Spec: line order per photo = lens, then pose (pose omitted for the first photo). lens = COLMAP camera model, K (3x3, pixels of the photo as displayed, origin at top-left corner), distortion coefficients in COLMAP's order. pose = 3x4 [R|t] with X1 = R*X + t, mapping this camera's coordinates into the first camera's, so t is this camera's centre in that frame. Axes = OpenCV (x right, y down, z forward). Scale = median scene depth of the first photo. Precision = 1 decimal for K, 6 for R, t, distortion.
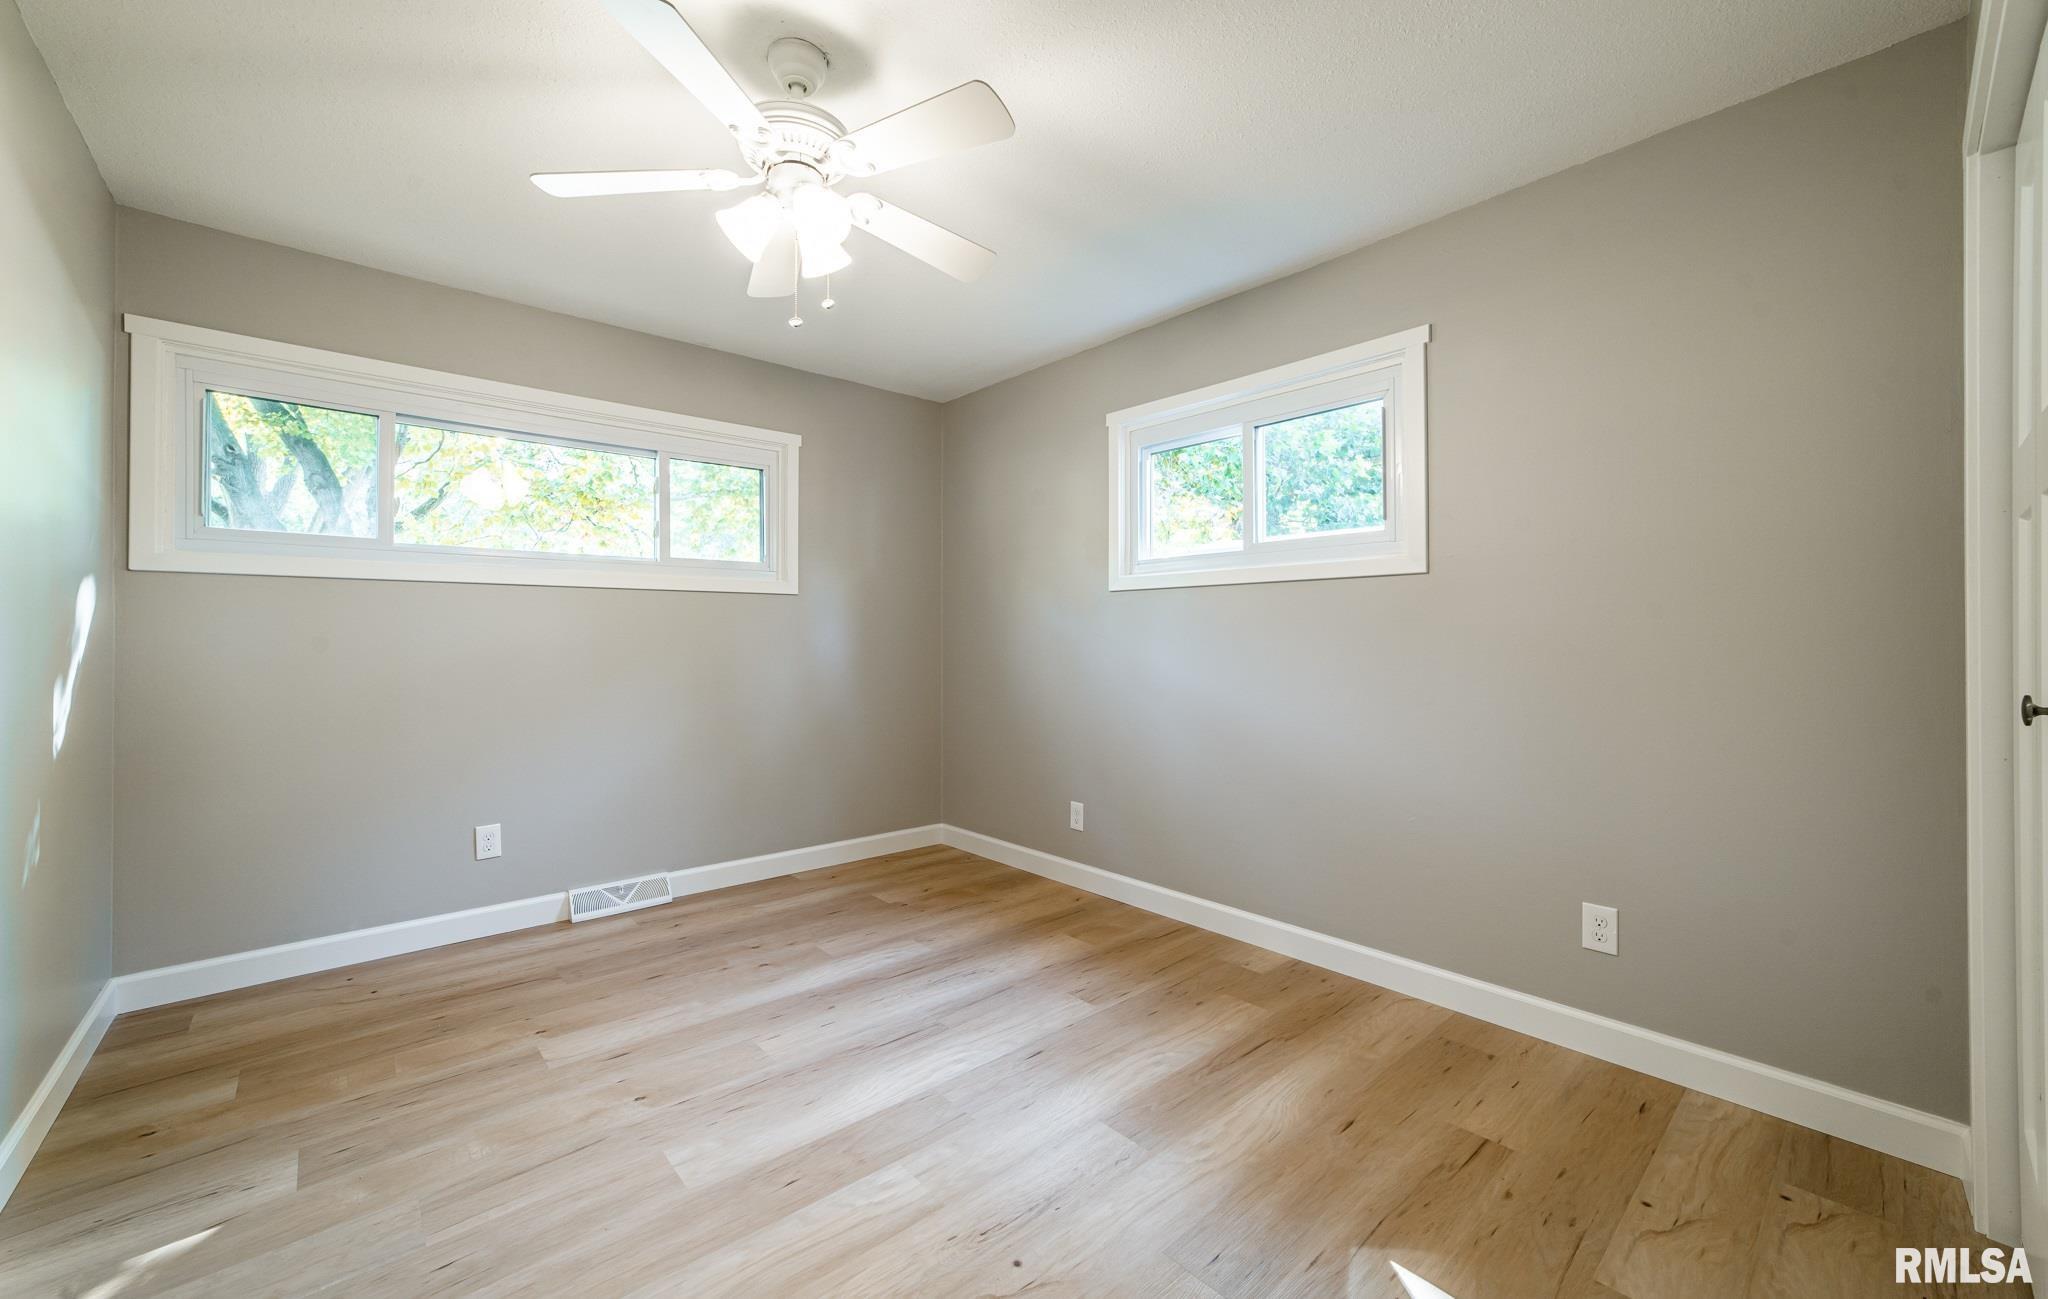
lens RADIAL K [[795.8, 0, 1019.2], [0, 795.8, 632.2], [0, 0, 1]] dist [-0.024750, 0.005418]
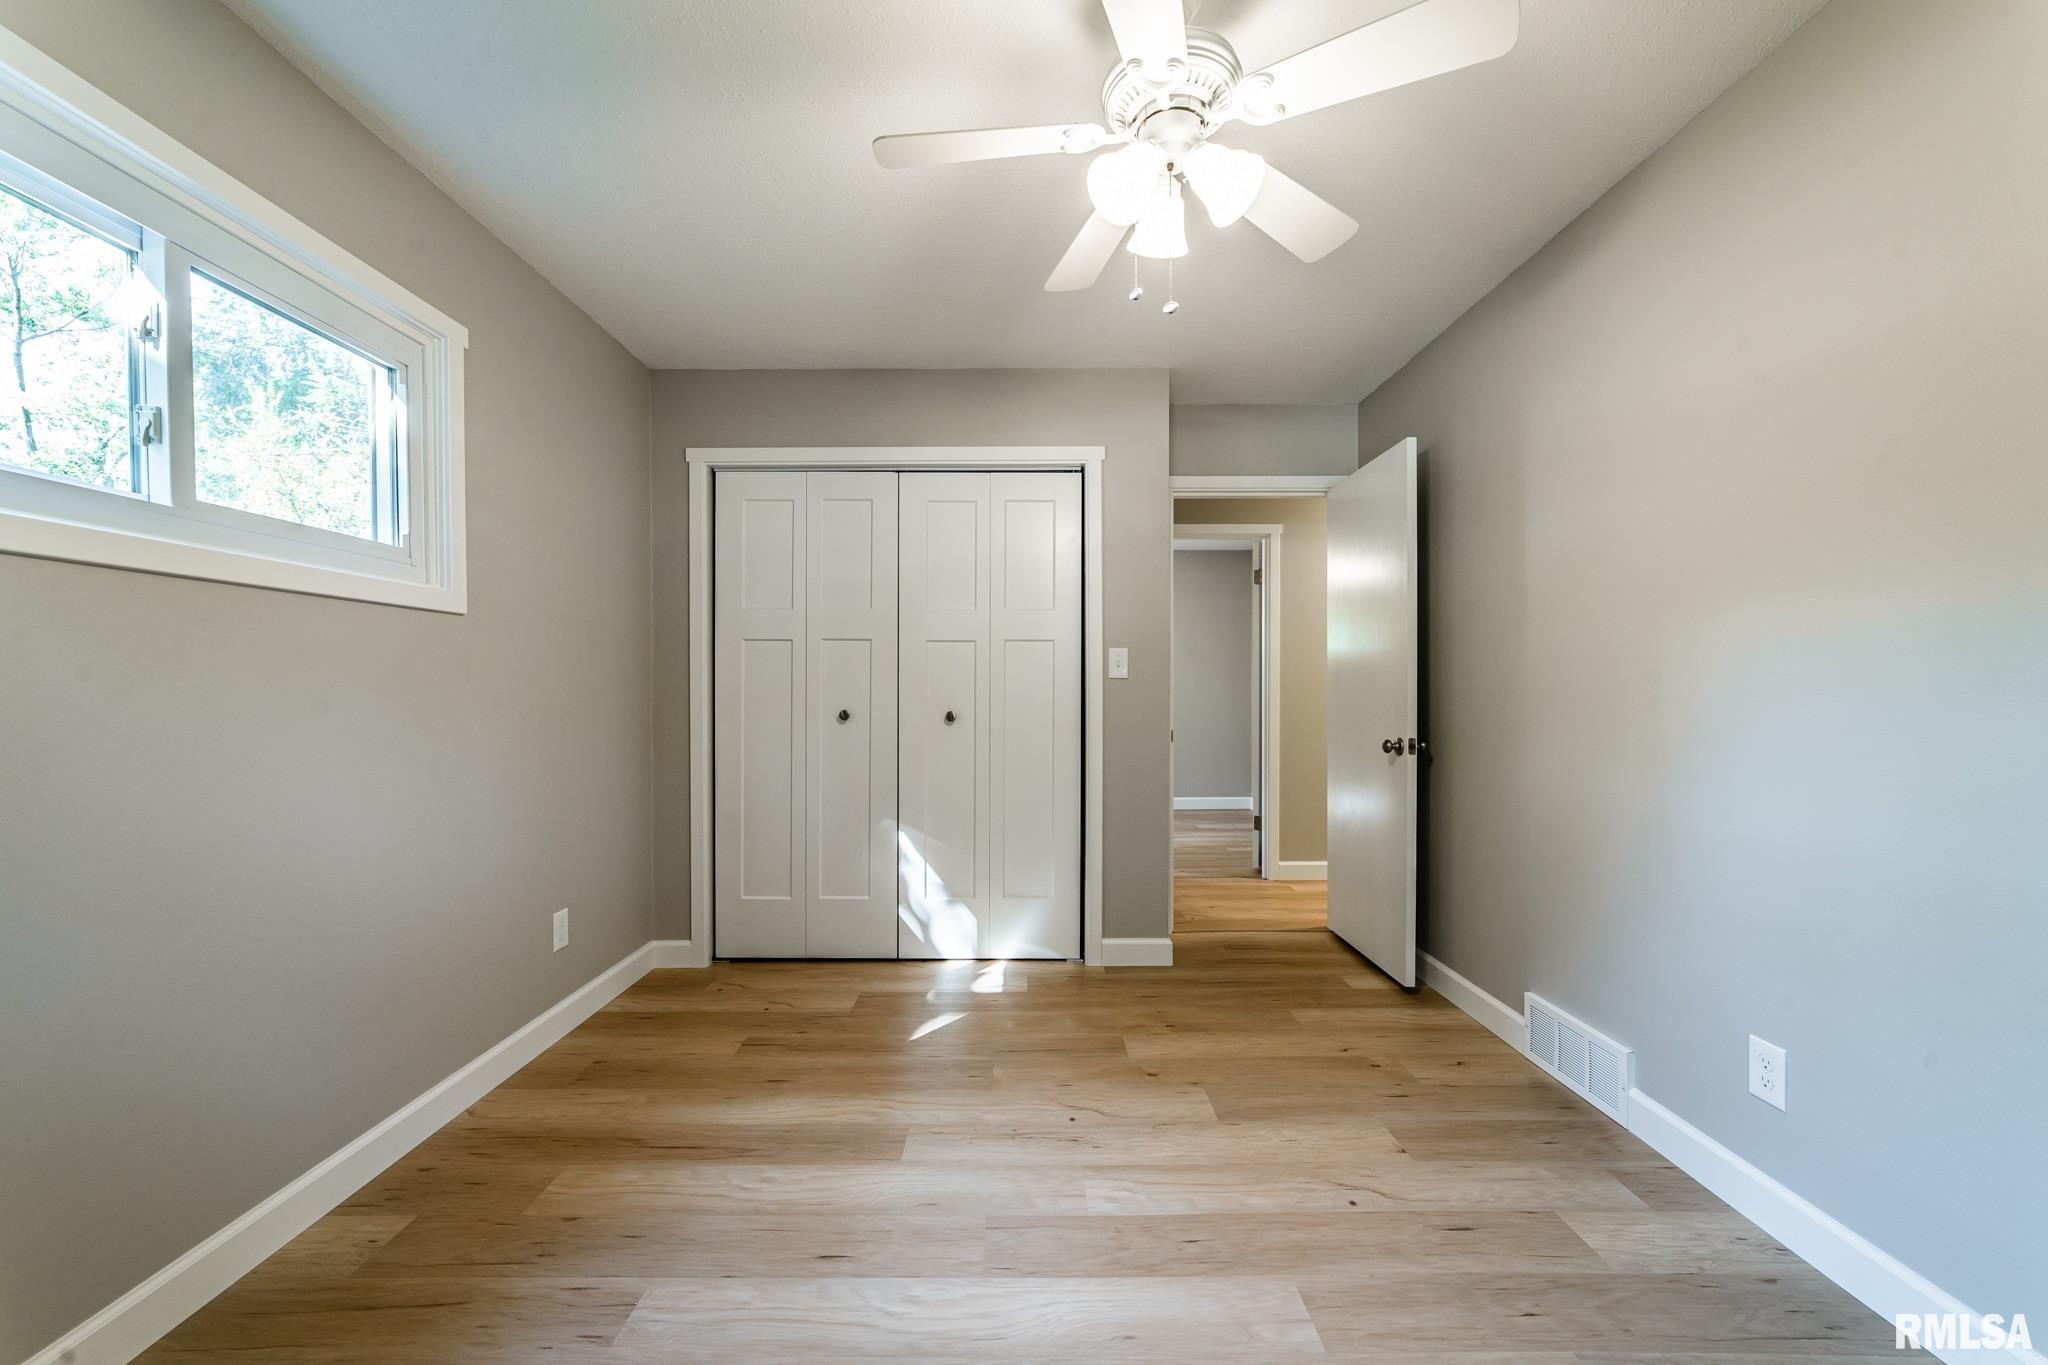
lens RADIAL K [[803.7, 0, 1018.7], [0, 803.7, 703.2], [0, 0, 1]] dist [-0.001697, 0.000083]
pose [[-0.752829, -0.014154, 0.658064, -0.737686], [-0.007858, 0.999891, 0.012516, 0.009644], [-0.658169, 0.004251, -0.752858, 1.791897]]
